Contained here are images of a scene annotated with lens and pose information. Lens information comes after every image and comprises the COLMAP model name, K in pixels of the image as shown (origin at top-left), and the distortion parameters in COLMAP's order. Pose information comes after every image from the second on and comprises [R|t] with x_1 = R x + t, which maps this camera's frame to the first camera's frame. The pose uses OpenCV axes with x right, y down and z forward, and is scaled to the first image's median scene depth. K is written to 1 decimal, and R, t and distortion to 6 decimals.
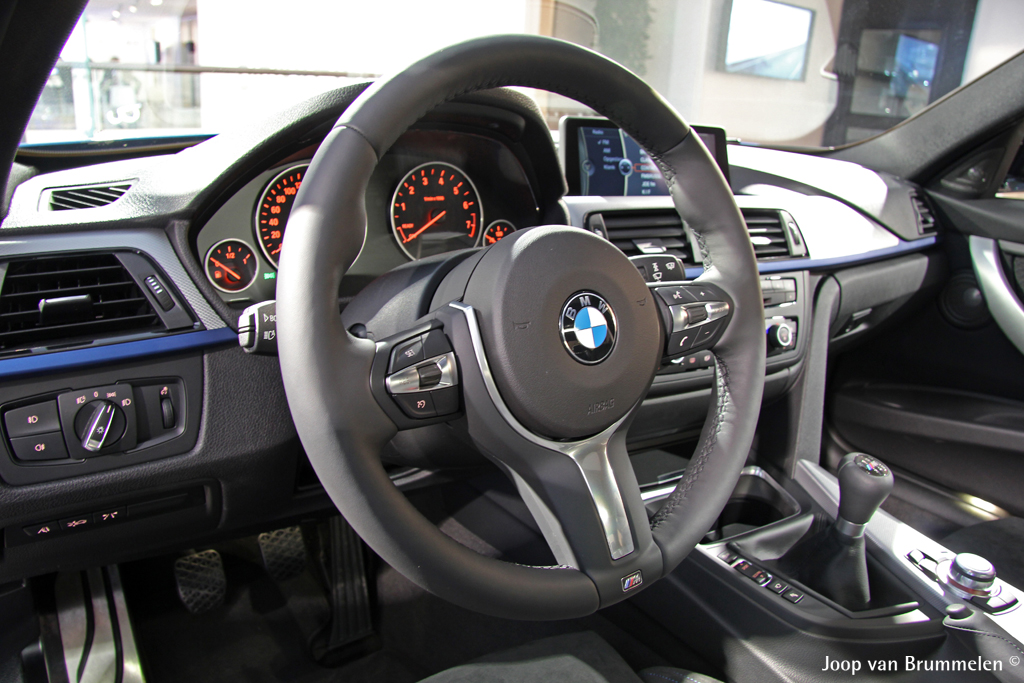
lens RADIAL K [[766.2, 0, 512.0], [0, 766.2, 341.5], [0, 0, 1]] dist [-0.184032, 0.108259]
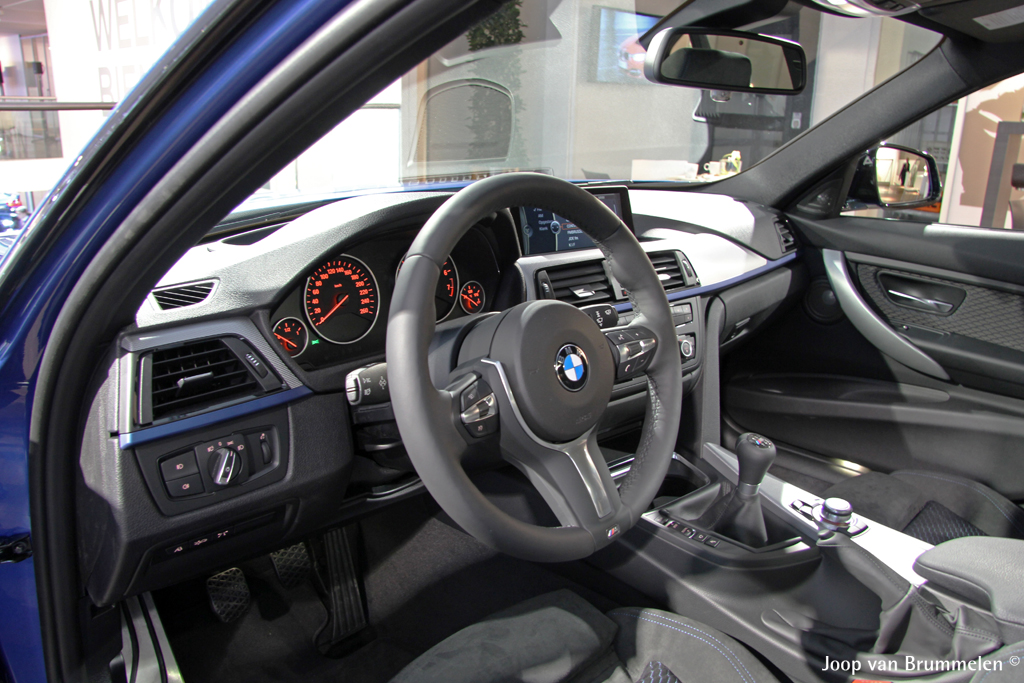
lens RADIAL K [[766.2, 0, 512.0], [0, 766.2, 341.5], [0, 0, 1]] dist [-0.184032, 0.108259]
pose [[0.986431, -0.080425, 0.143126, -0.144990], [0.082159, 0.996600, -0.006234, -0.043608], [-0.142138, 0.017909, 0.989685, -0.309228]]
